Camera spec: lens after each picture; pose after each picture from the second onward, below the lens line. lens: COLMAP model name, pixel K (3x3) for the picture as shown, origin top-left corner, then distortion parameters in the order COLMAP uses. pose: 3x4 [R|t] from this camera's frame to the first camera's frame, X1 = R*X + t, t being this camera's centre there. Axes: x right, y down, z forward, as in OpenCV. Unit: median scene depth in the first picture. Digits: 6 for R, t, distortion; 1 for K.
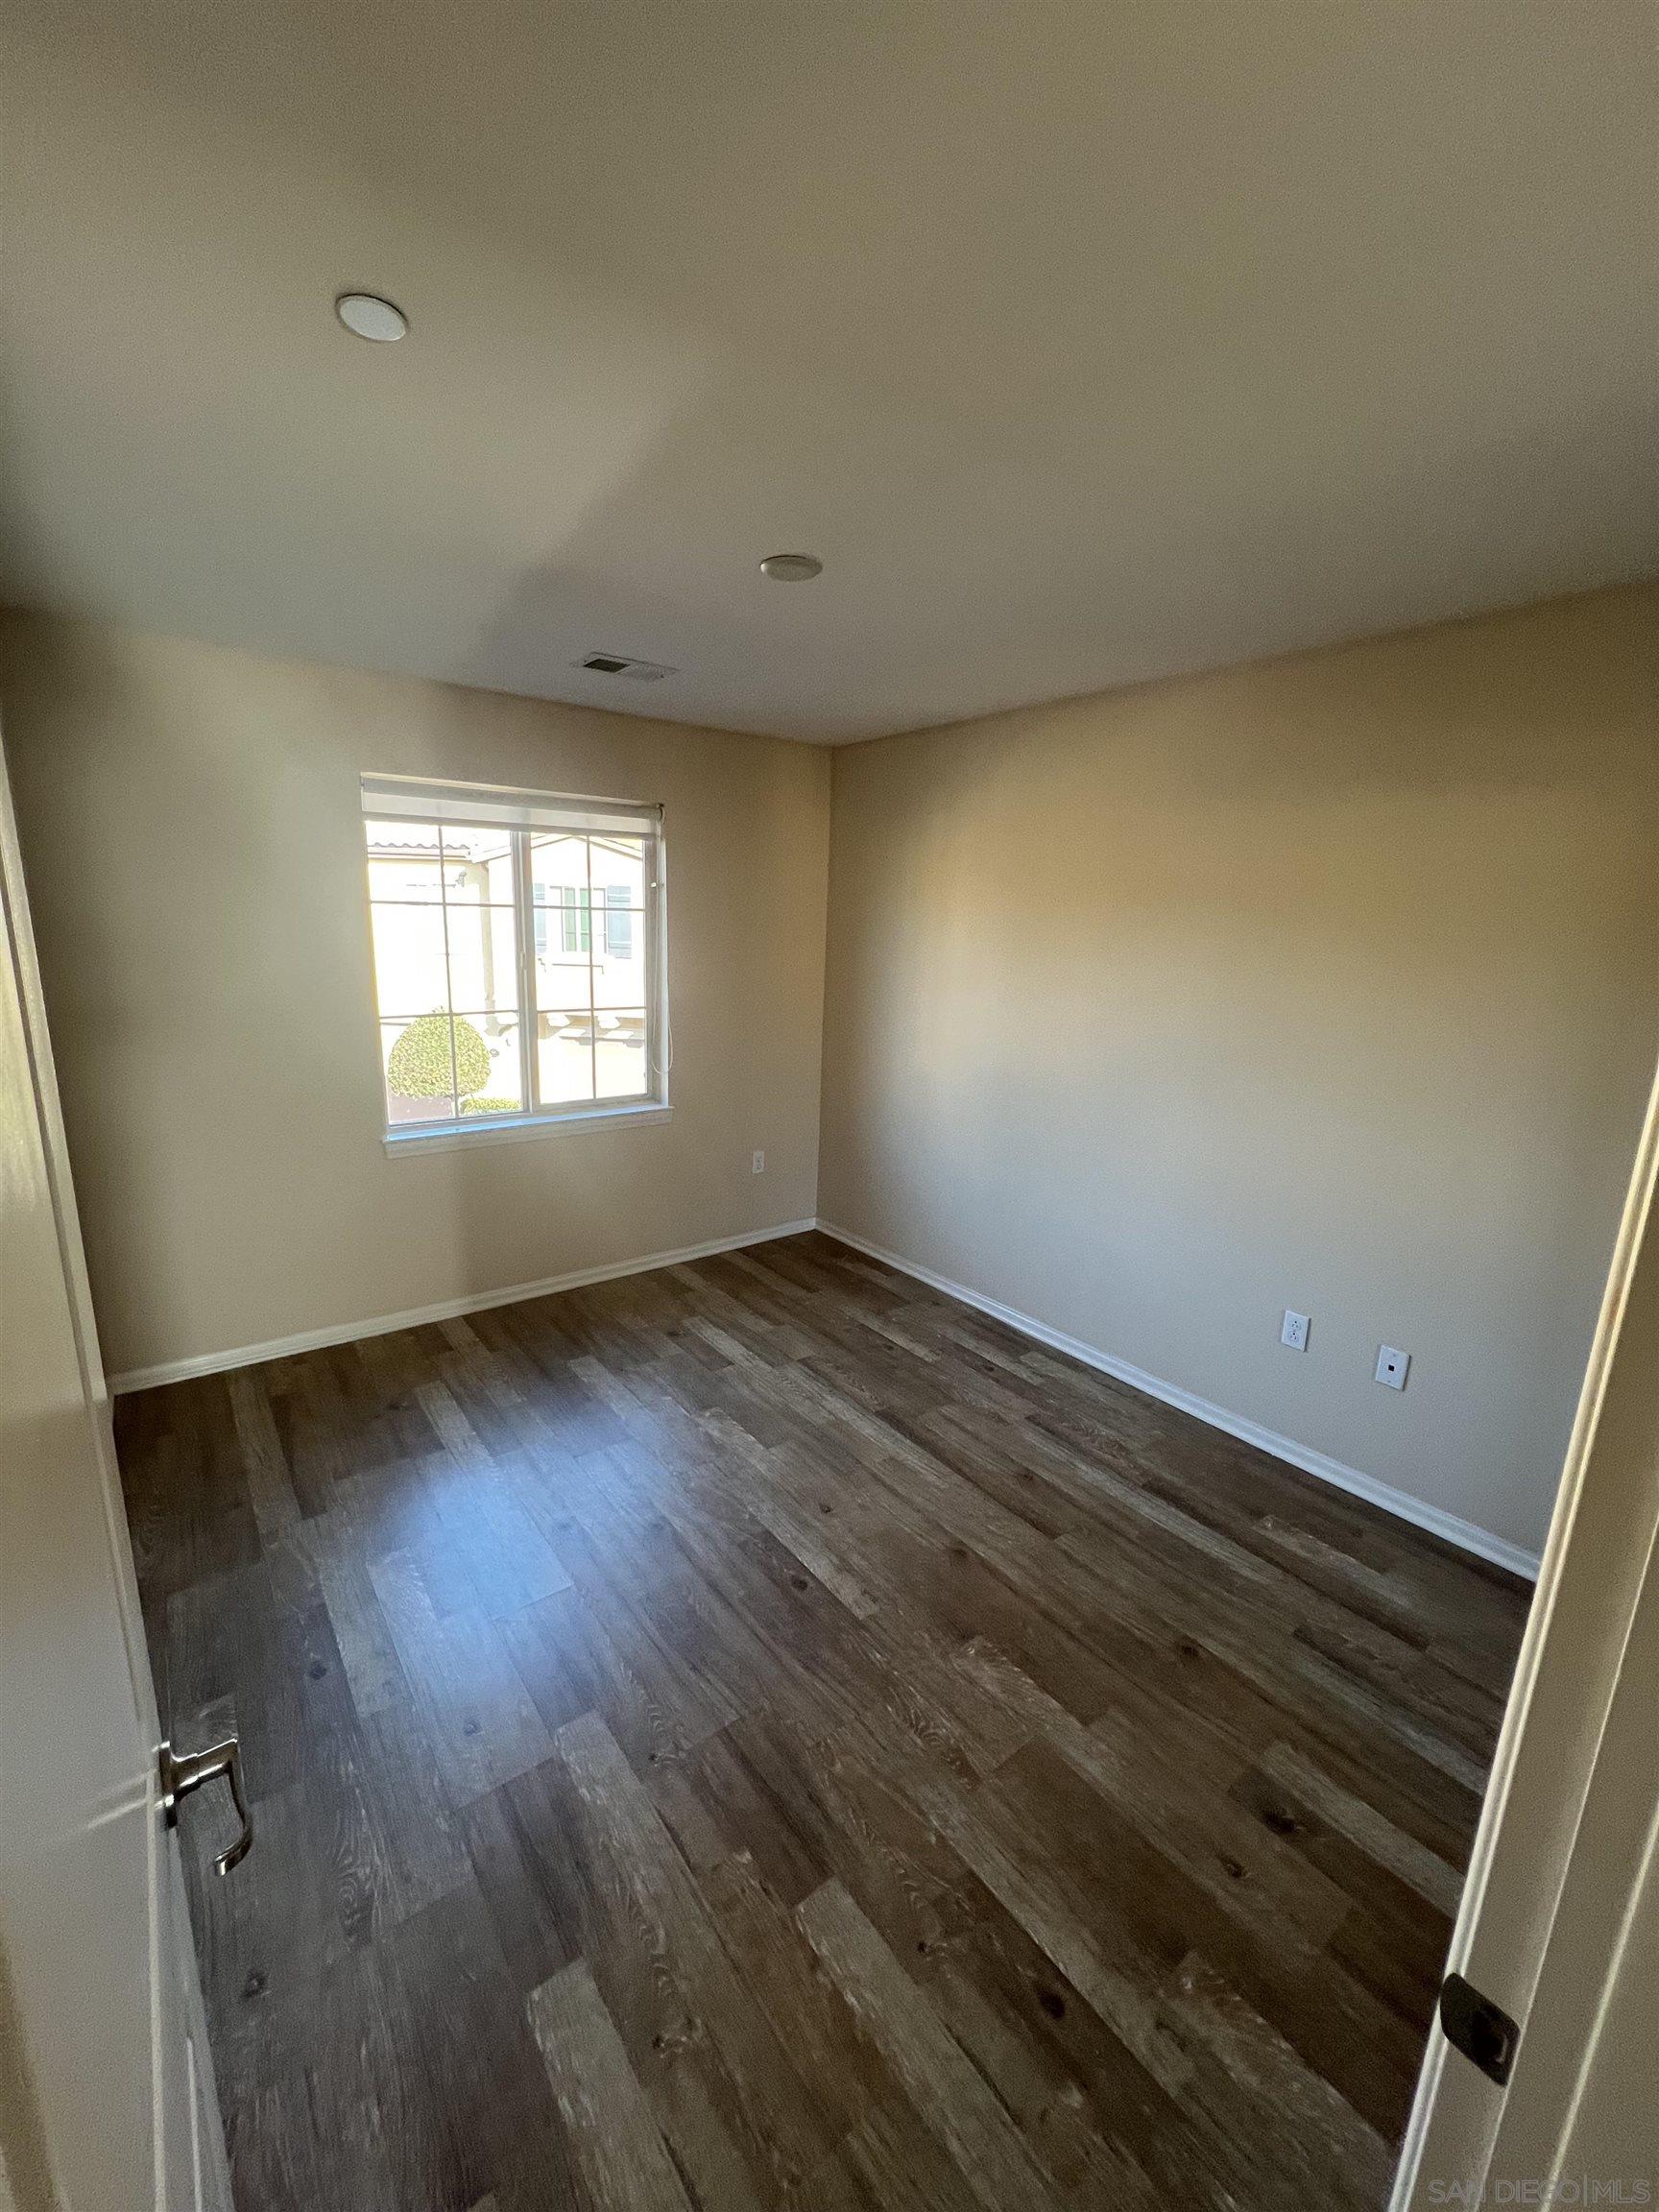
lens RADIAL K [[882.7, 0, 829.5], [0, 882.7, 1106.0], [0, 0, 1]] dist [-0.021466, 0.000110]
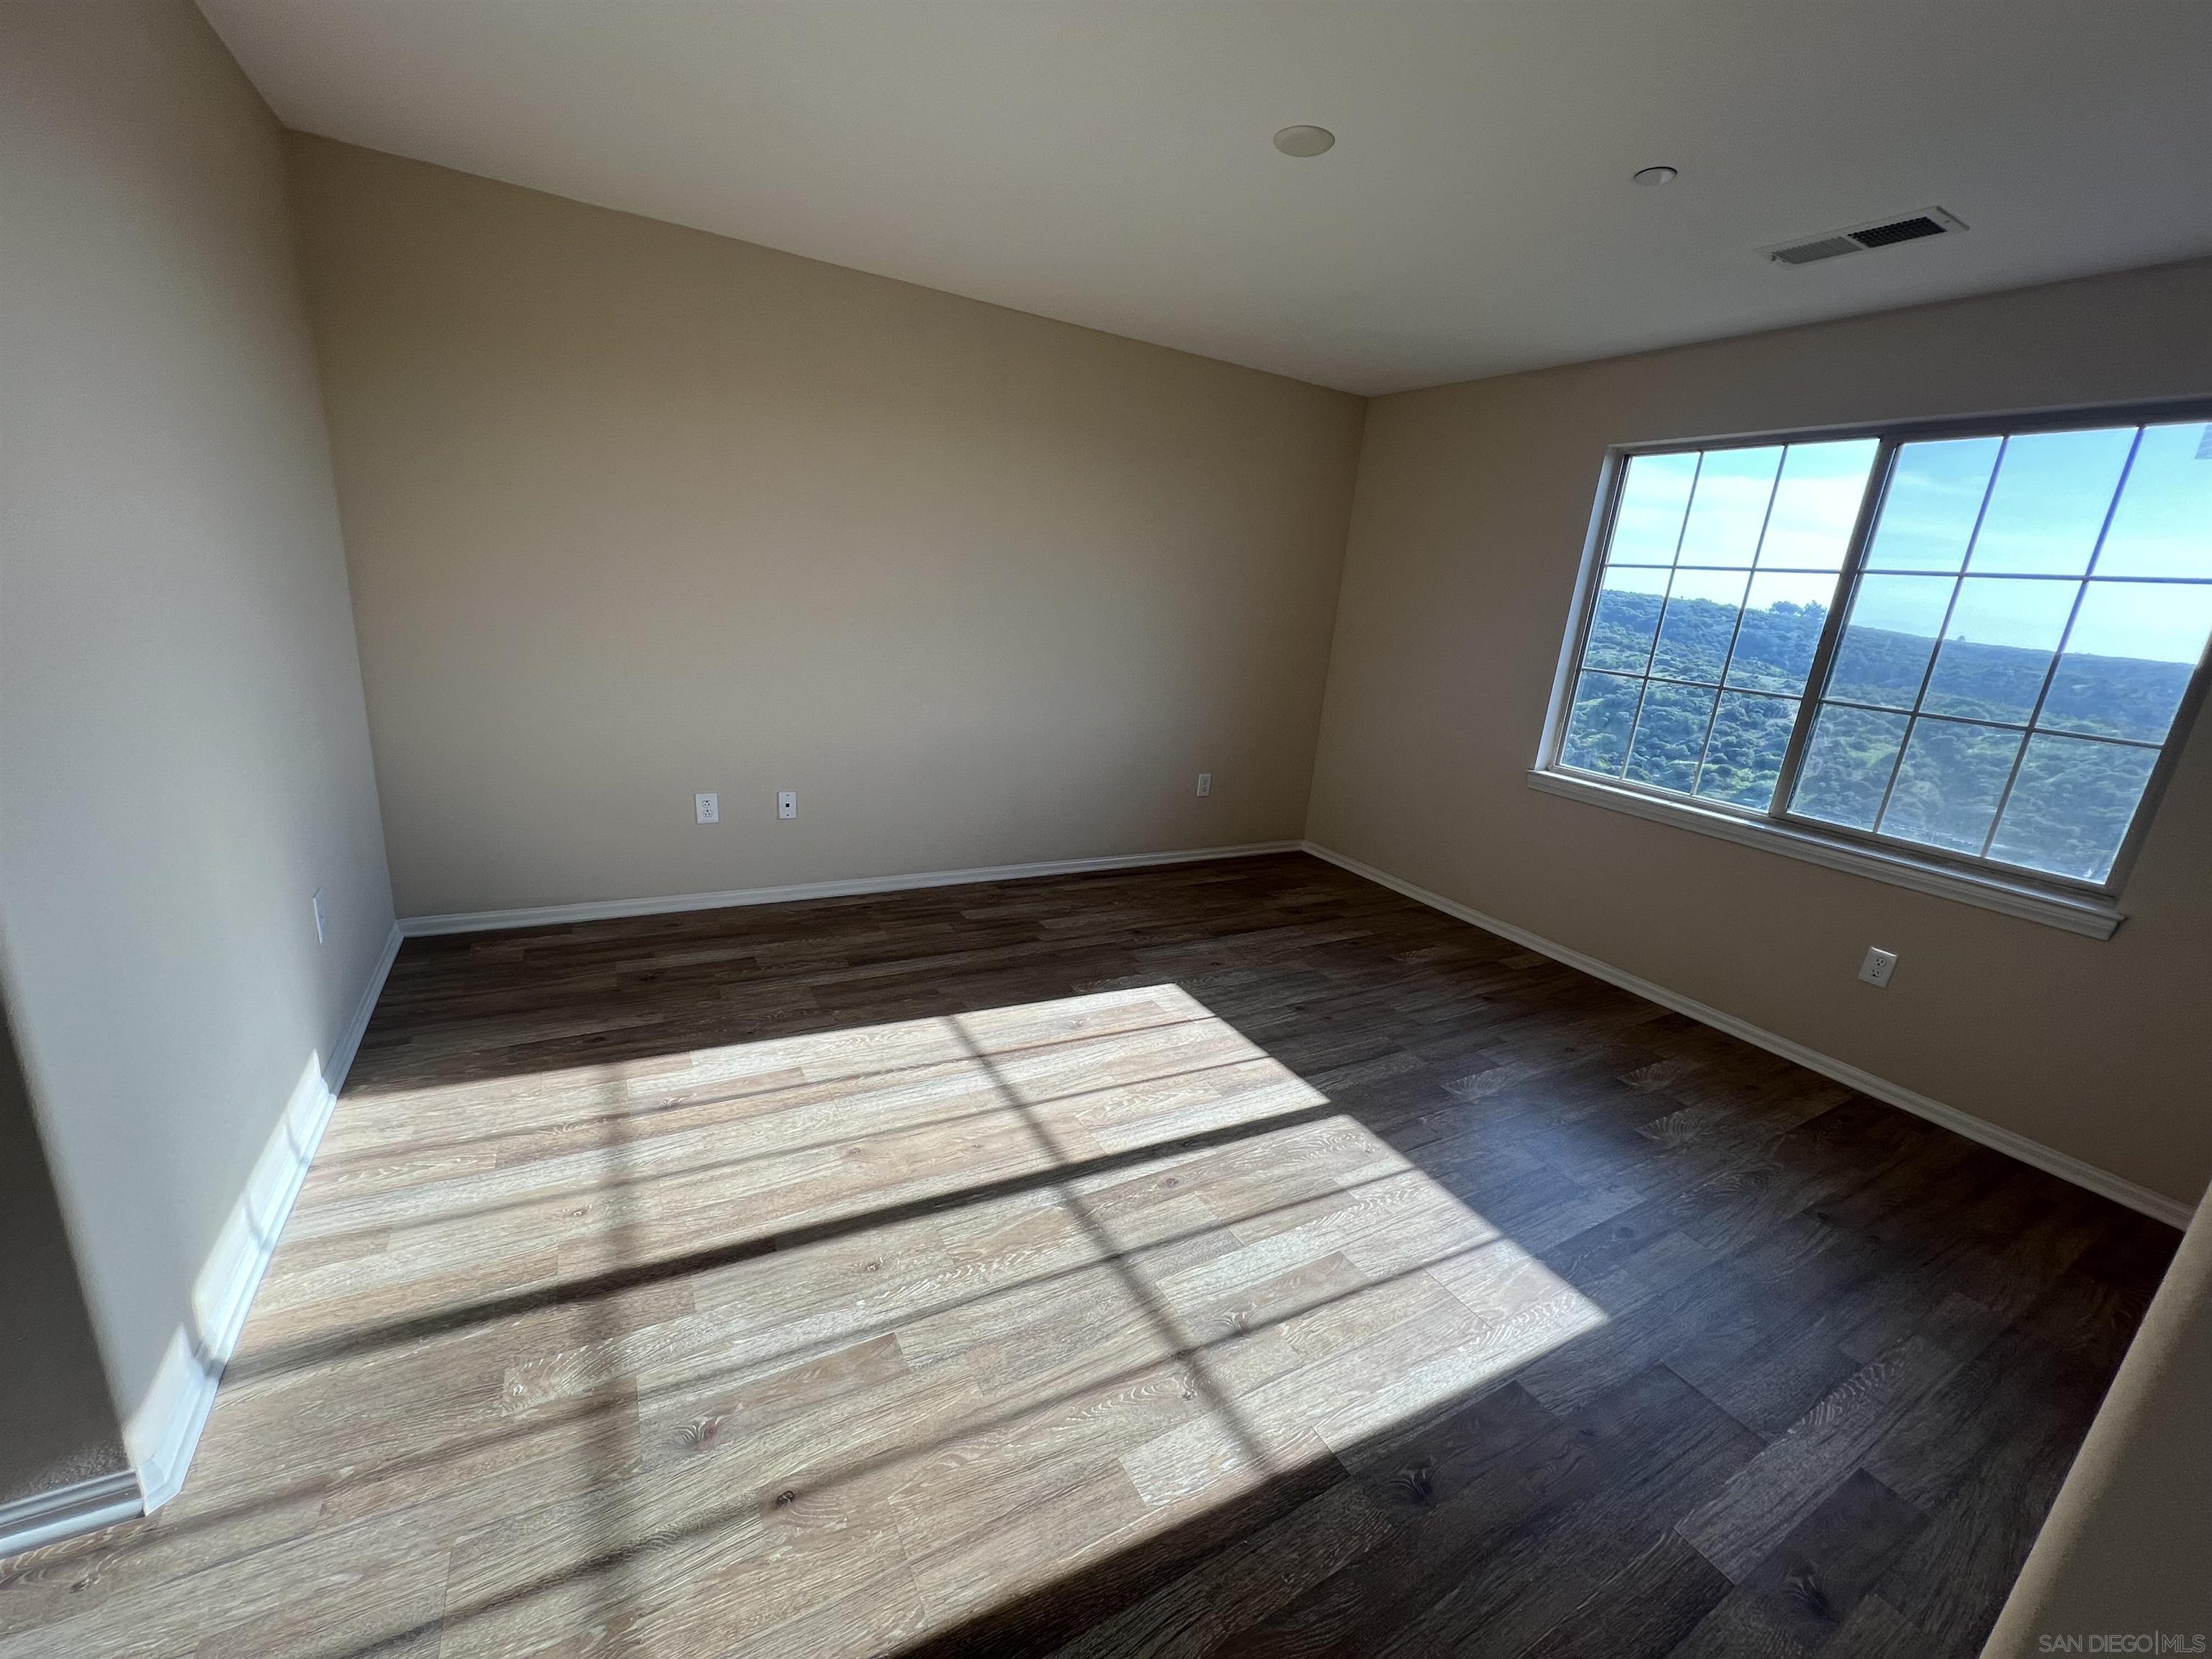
lens RADIAL K [[882.7, 0, 1100.7], [0, 882.7, 843.4], [0, 0, 1]] dist [-0.021466, 0.000110]
pose [[0.119099, -0.300189, 0.946415, -0.728622], [0.123922, 0.950241, 0.285808, -0.056864], [-0.985119, 0.083242, 0.150372, 0.824285]]
